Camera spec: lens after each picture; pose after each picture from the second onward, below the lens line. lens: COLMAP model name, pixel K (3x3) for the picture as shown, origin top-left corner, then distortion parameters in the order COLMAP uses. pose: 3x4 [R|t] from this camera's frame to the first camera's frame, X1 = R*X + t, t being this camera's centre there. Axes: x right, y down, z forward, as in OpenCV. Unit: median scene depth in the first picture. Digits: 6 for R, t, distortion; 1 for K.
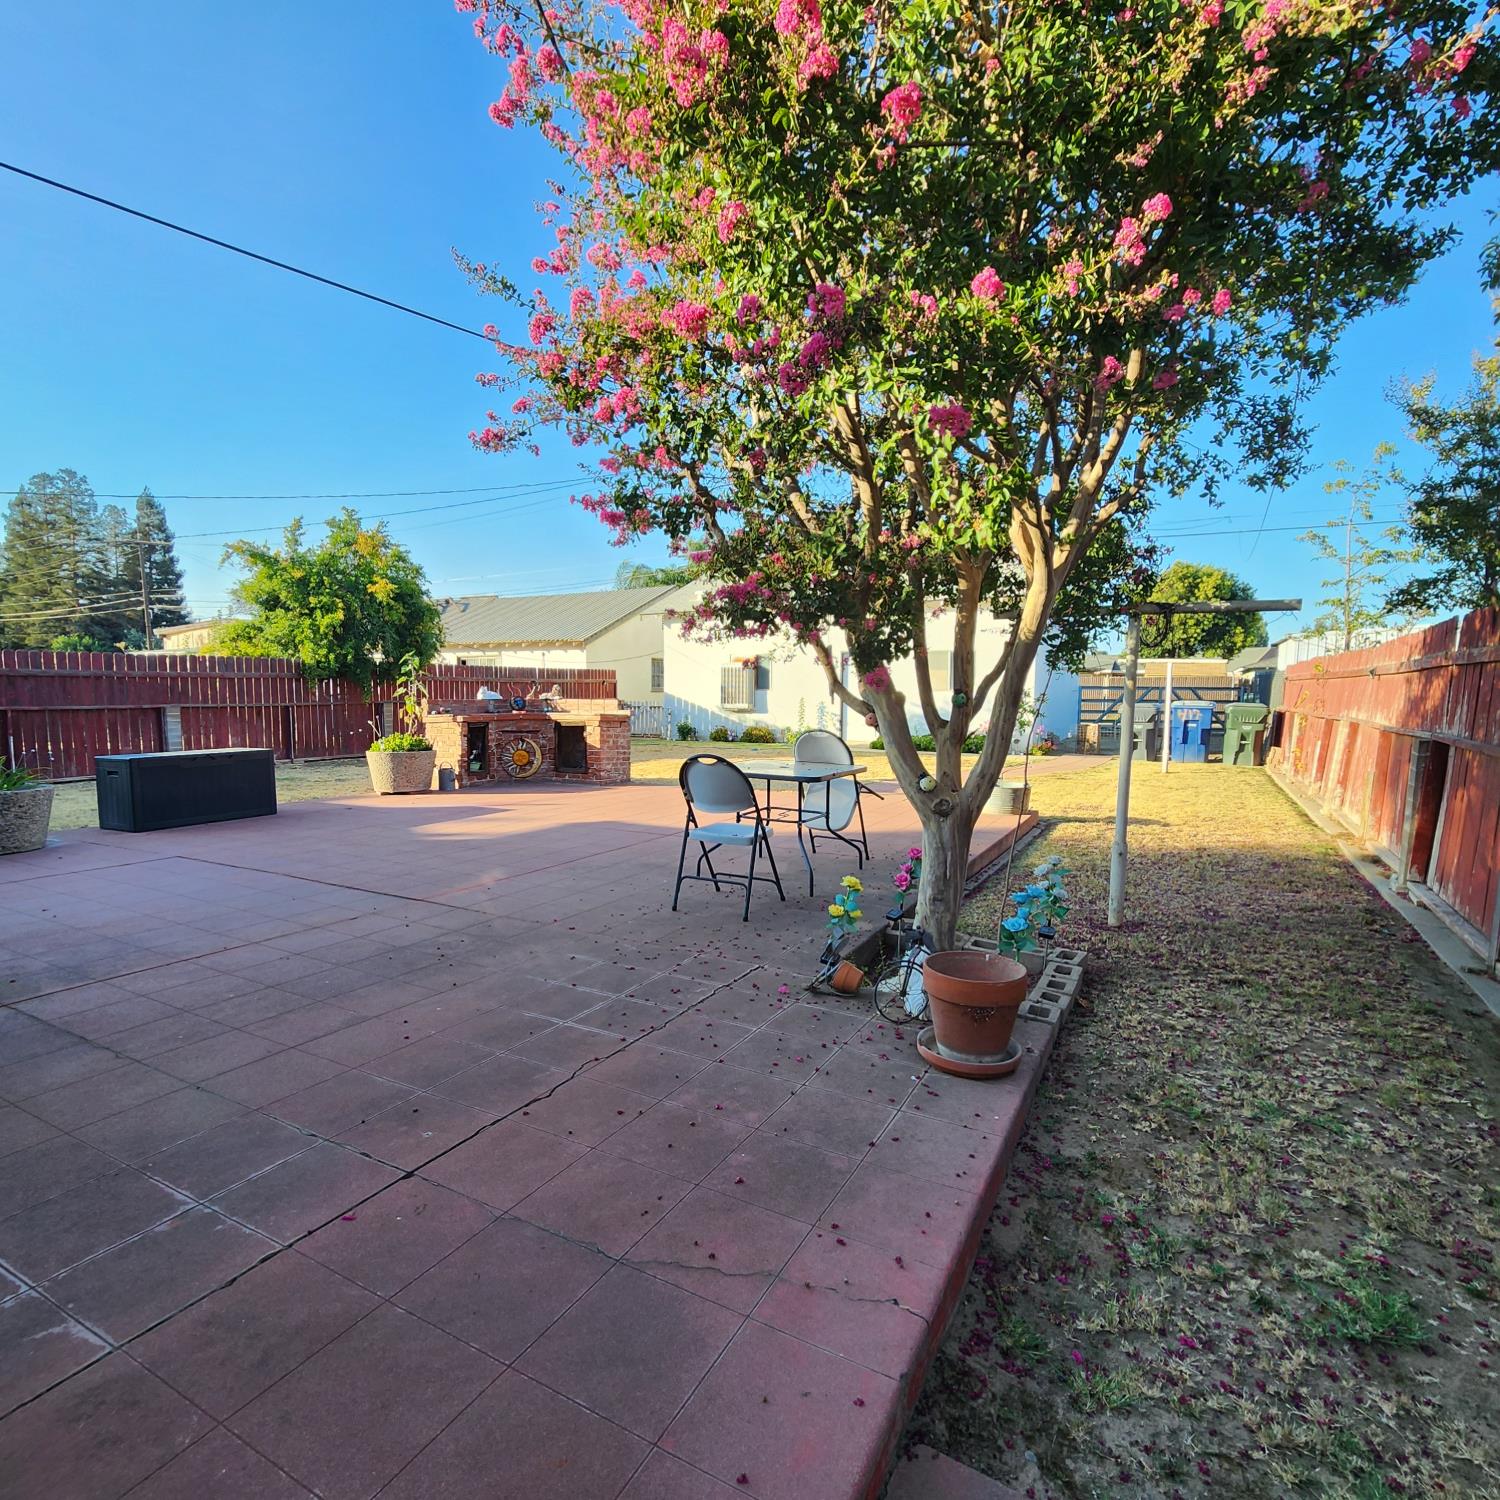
lens RADIAL K [[823.6, 0, 747.9], [0, 823.6, 763.4], [0, 0, 1]] dist [0.000385, -0.000132]
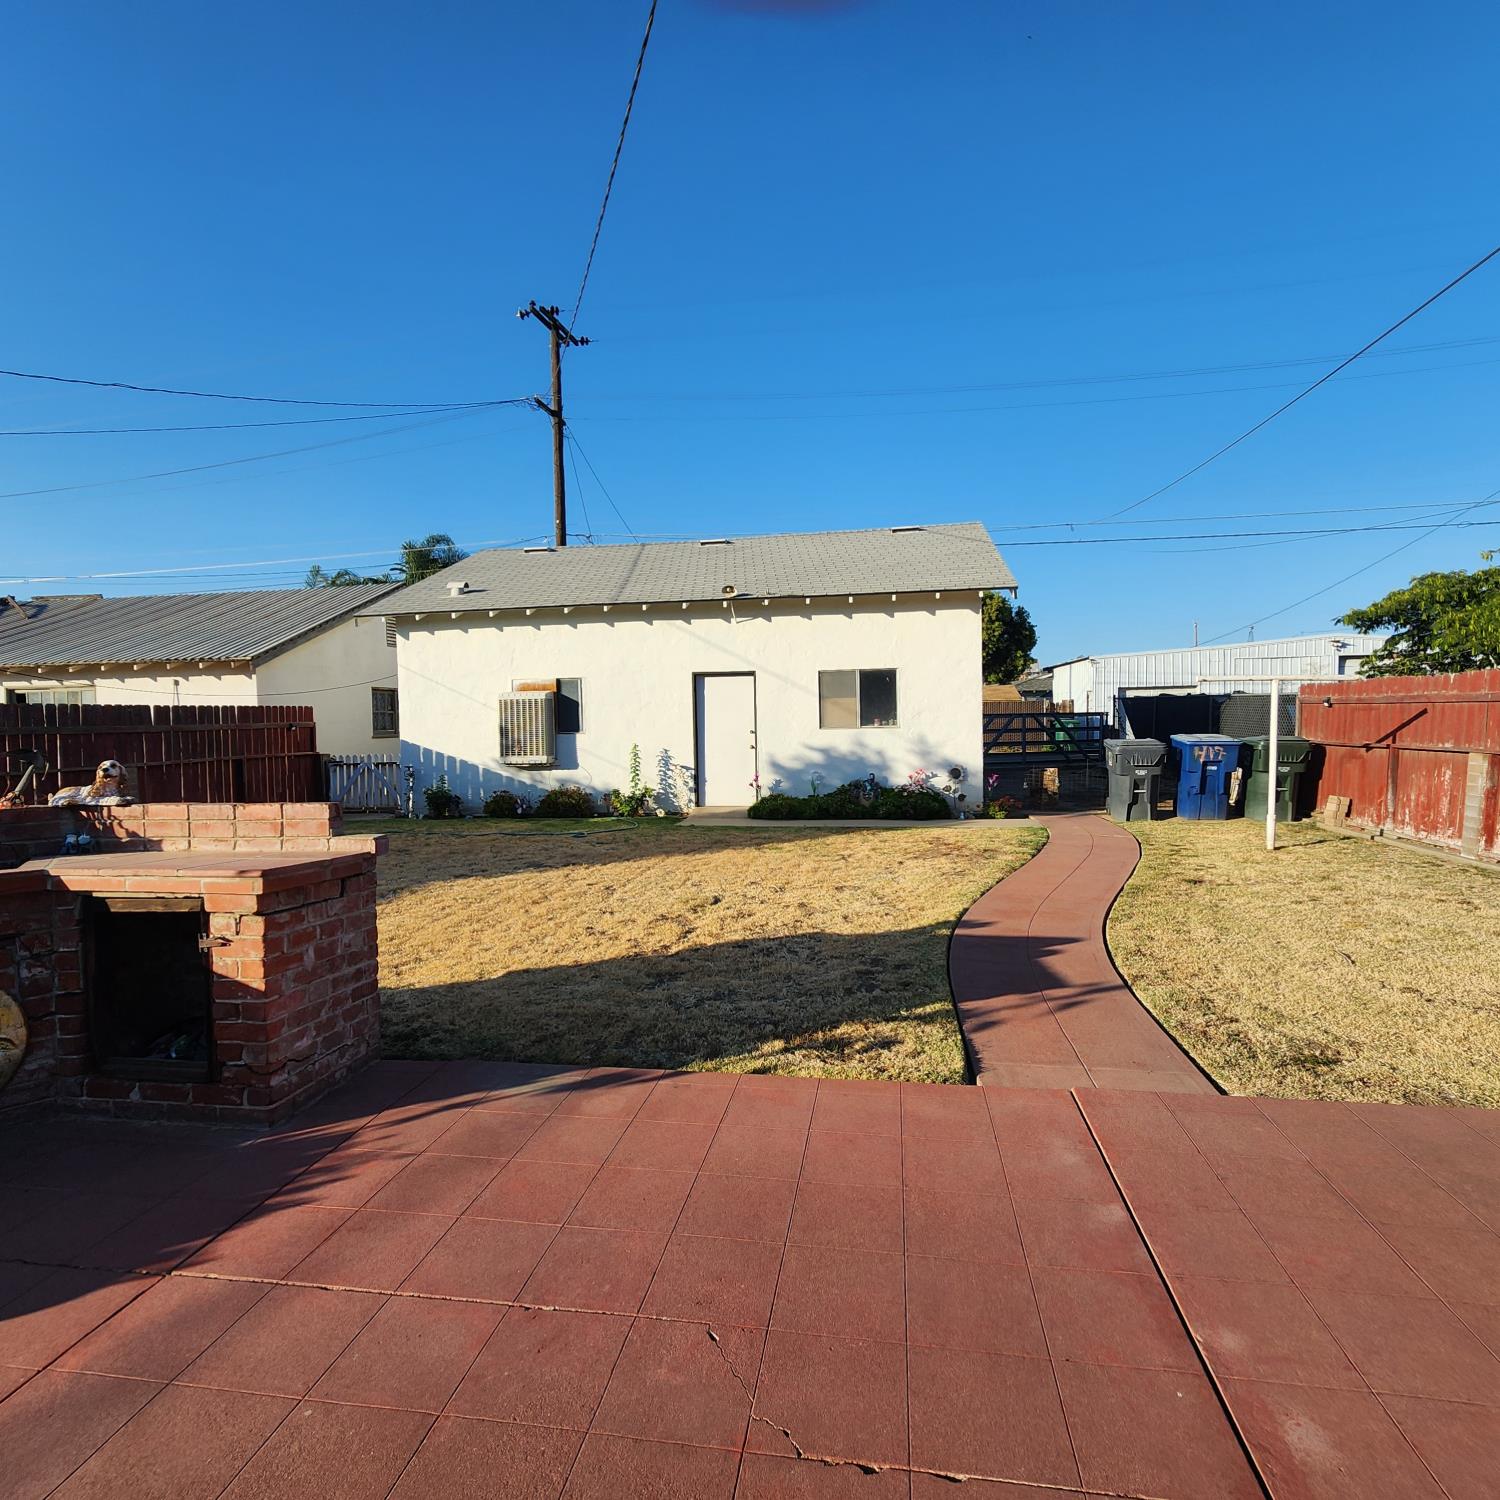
lens RADIAL K [[823.6, 0, 753.8], [0, 823.6, 749.5], [0, 0, 1]] dist [0.000385, -0.000132]
pose [[0.944324, -0.036171, 0.327023, -0.125428], [0.053603, 0.997573, -0.044446, -0.088217], [-0.324622, 0.059501, 0.943971, 0.761128]]
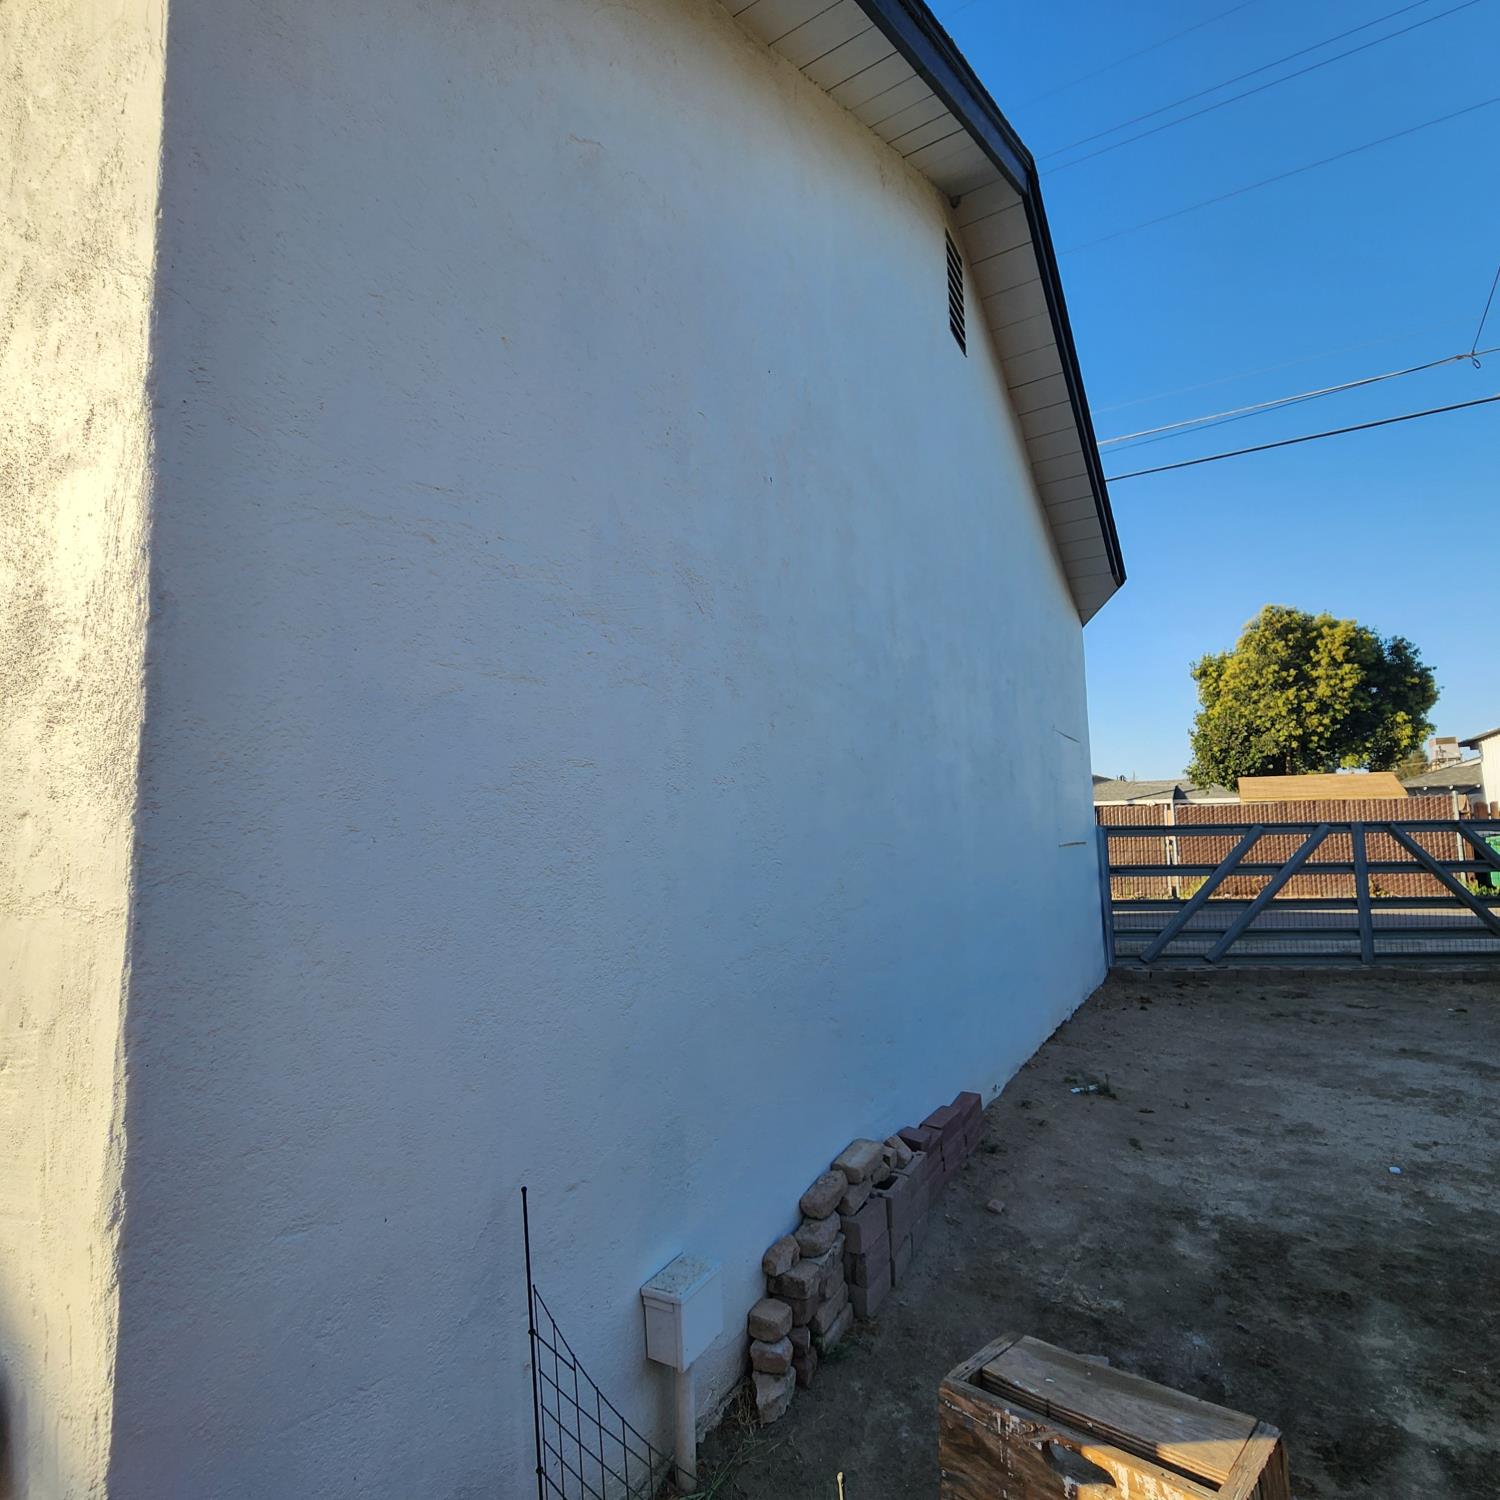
lens RADIAL K [[823.6, 0, 752.1], [0, 823.6, 753.3], [0, 0, 1]] dist [0.000385, -0.000132]
pose [[0.998079, -0.031658, -0.053251, 0.785079], [0.020973, 0.981482, -0.190403, -0.172560], [0.058292, 0.188921, 0.980261, 1.821165]]
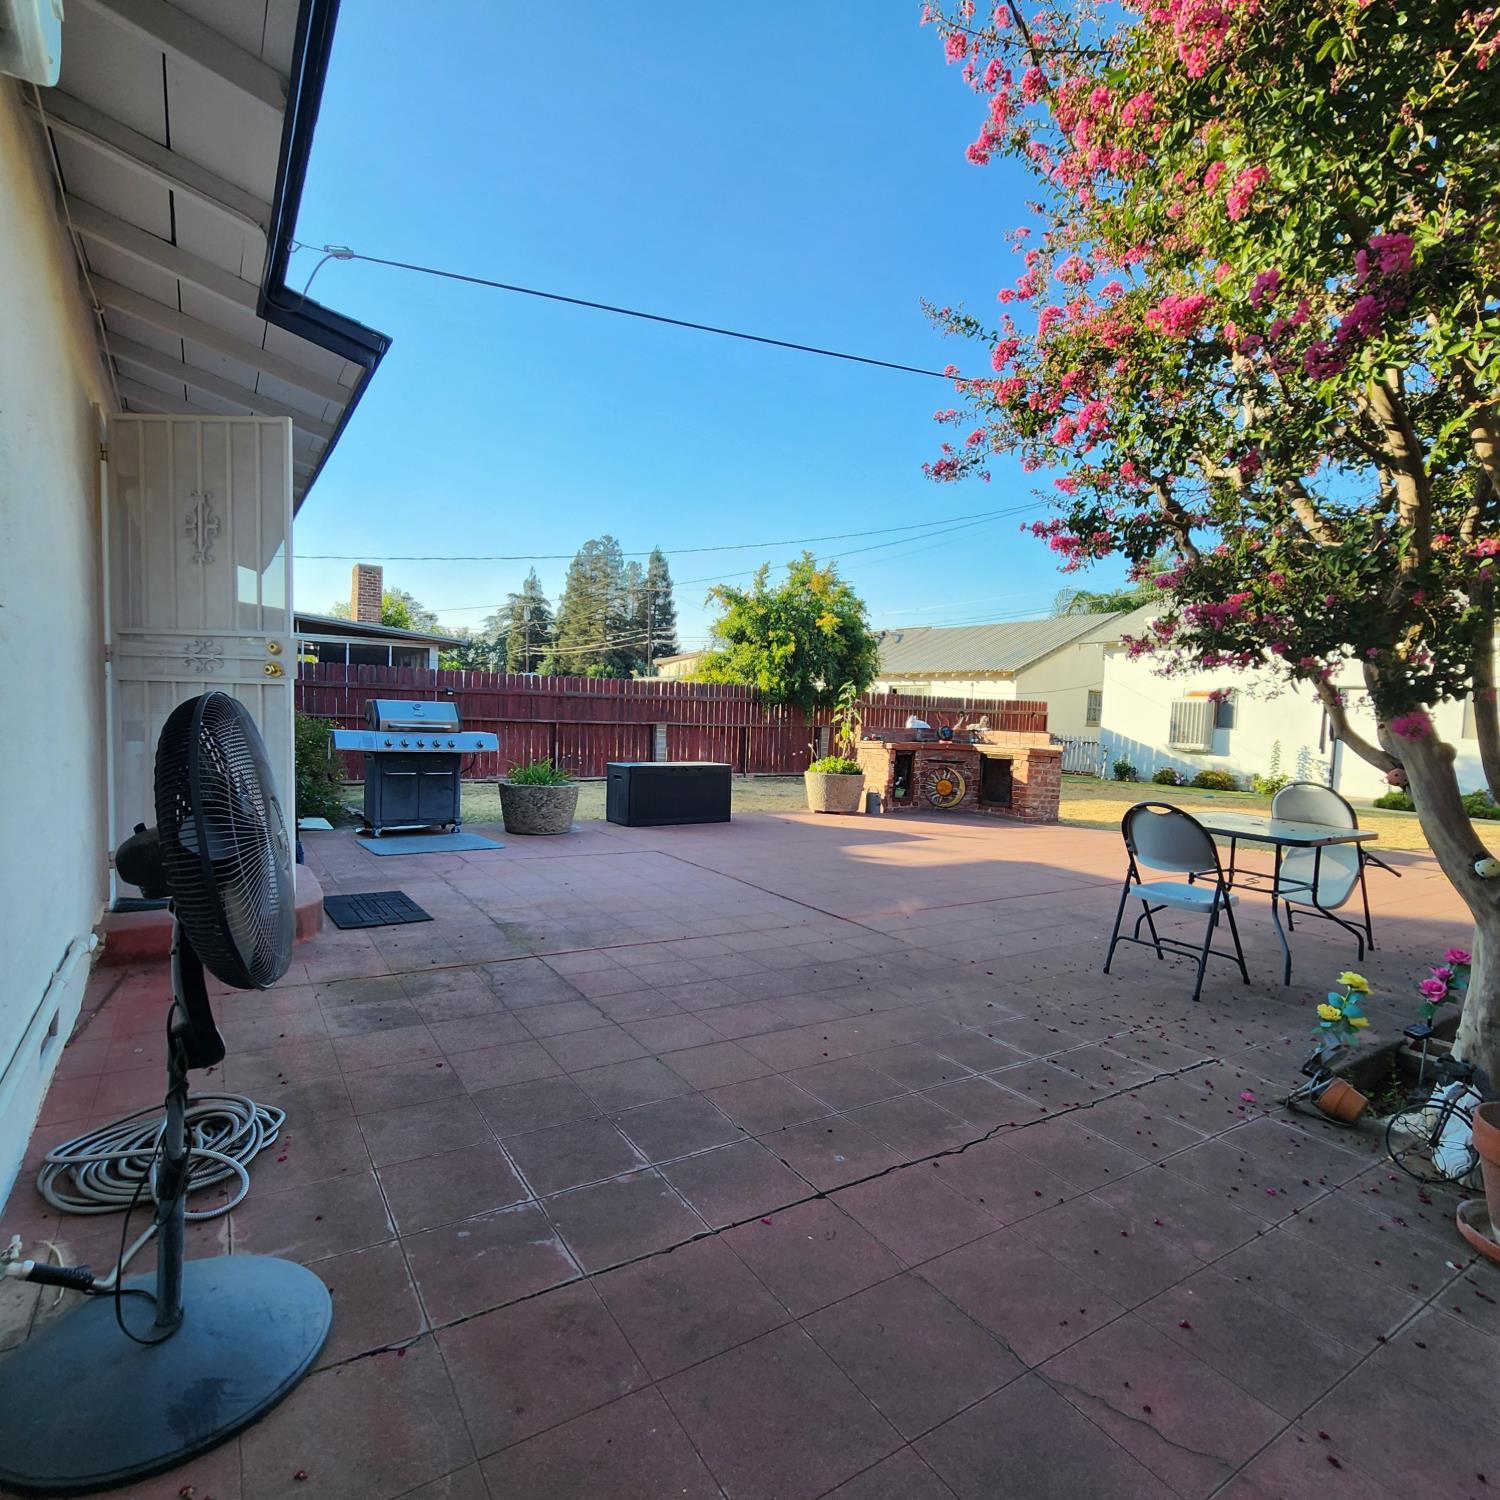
lens RADIAL K [[823.6, 0, 749.0], [0, 823.6, 764.7], [0, 0, 1]] dist [0.000385, -0.000132]
pose [[0.876021, 0.060013, -0.478524, -0.006803], [-0.076140, 0.996994, -0.014352, -0.002476], [0.476224, 0.049008, 0.877957, 0.006878]]
